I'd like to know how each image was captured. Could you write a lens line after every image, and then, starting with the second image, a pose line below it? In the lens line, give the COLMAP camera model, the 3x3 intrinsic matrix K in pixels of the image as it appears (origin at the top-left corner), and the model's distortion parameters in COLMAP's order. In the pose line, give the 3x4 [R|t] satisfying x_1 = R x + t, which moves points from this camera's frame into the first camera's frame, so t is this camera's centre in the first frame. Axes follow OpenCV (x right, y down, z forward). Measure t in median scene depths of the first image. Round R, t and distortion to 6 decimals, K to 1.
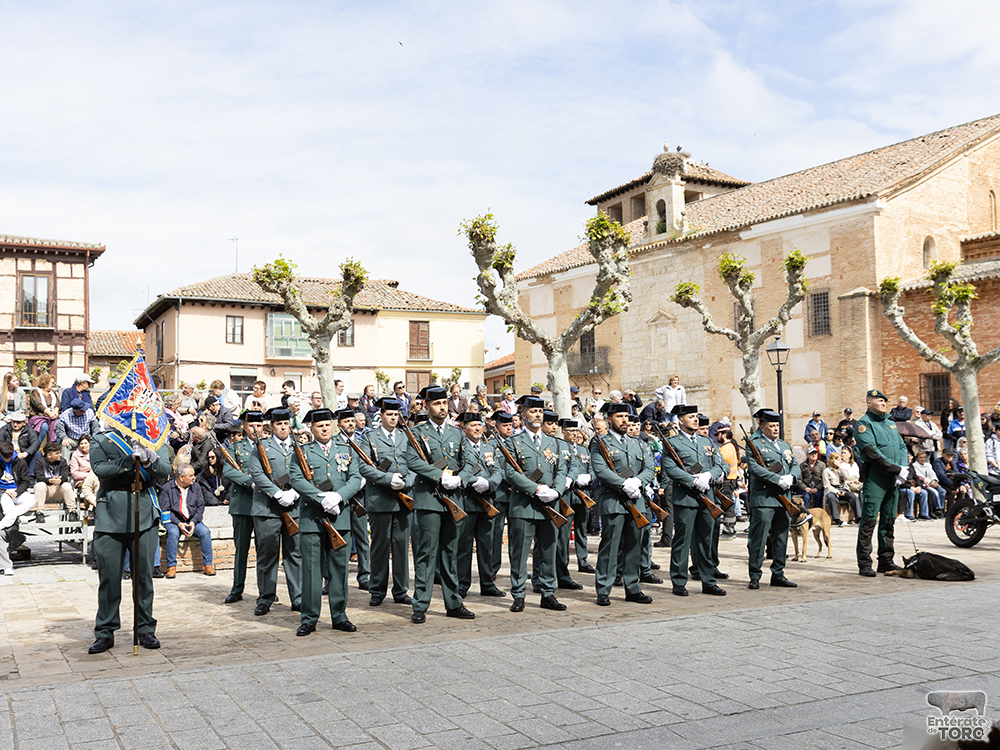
lens RADIAL K [[1043.7, 0, 495.2], [0, 1043.7, 399.1], [0, 0, 1]] dist [0.022664, 0.000000]
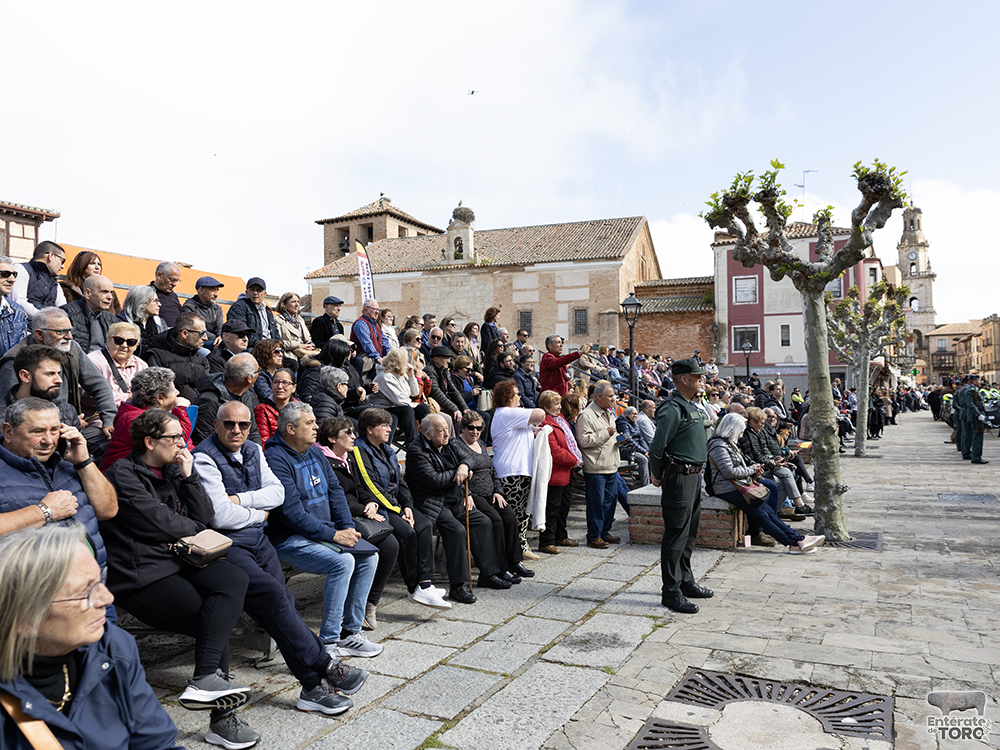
lens RADIAL K [[758.8, 0, 516.7], [0, 758.8, 352.9], [0, 0, 1]] dist [0.025108, -0.024287]
pose [[0.806989, 0.045090, 0.588843, -0.496317], [-0.033019, 0.998966, -0.031244, 0.010829], [-0.589643, 0.005770, 0.807643, 0.072721]]
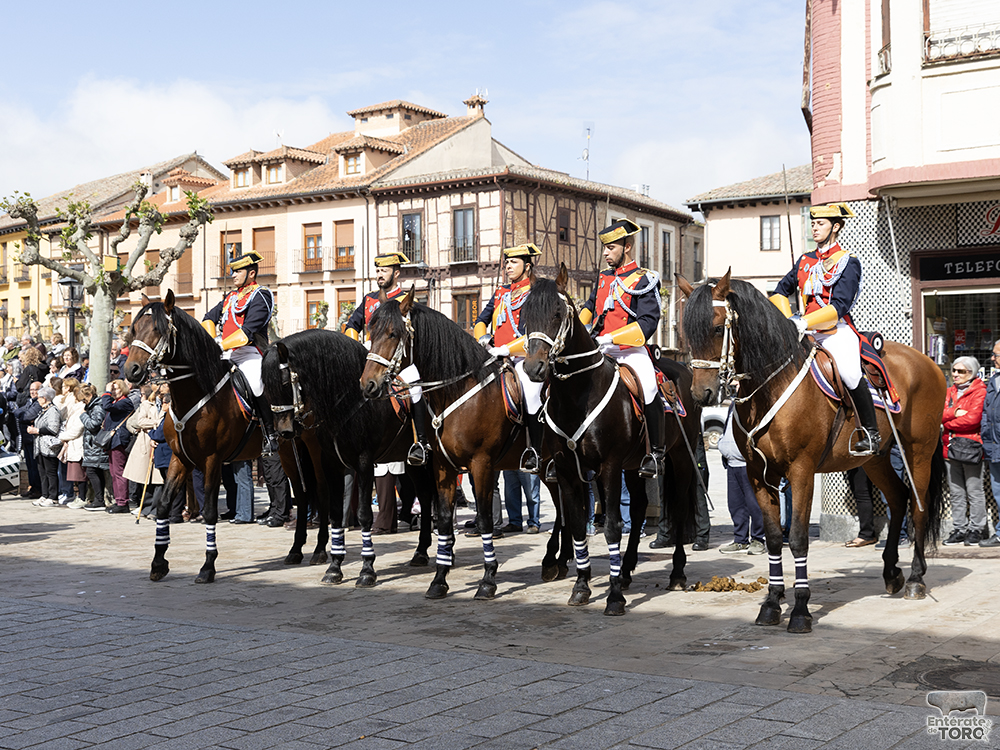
lens RADIAL K [[1366.1, 0, 510.1], [0, 1366.1, 369.4], [0, 0, 1]] dist [-0.019767, 0.000000]
pose [[0.480792, -0.001523, -0.876833, 0.766856], [0.043428, 0.998813, 0.022078, 0.007204], [0.875759, -0.048694, 0.480287, 0.442430]]
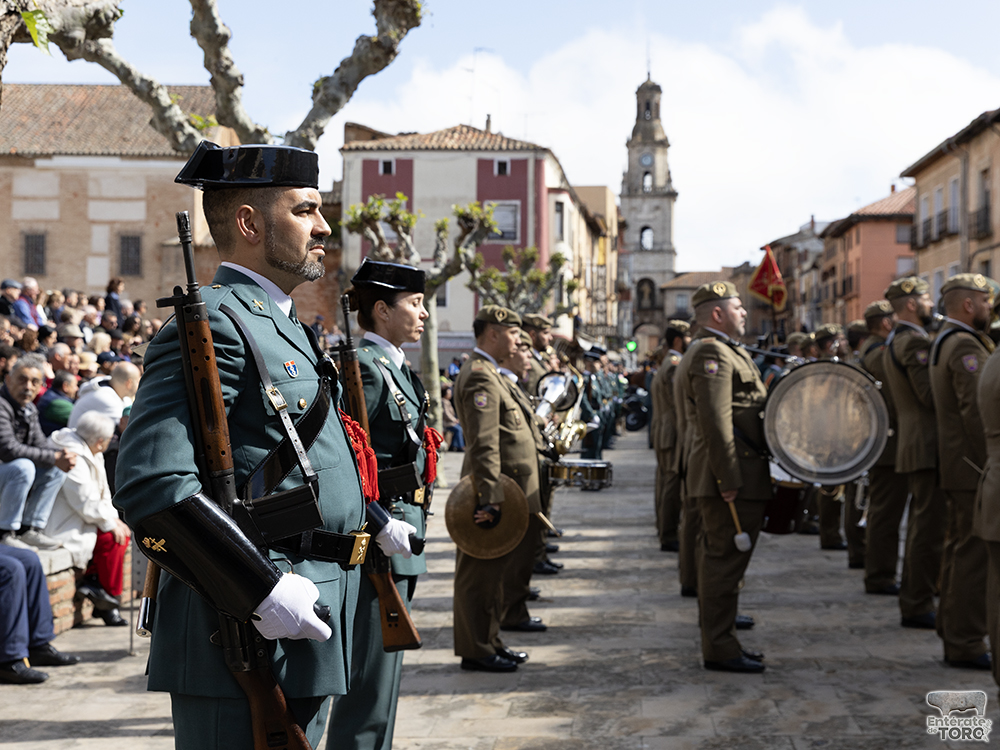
lens RADIAL K [[1404.5, 0, 509.5], [0, 1404.5, 364.8], [0, 0, 1]] dist [0.016754, 0.000000]
pose [[0.530861, 0.029174, 0.846956, -0.682461], [-0.054390, 0.998520, -0.000304, 0.007111], [-0.845712, -0.045905, 0.531662, -0.073897]]
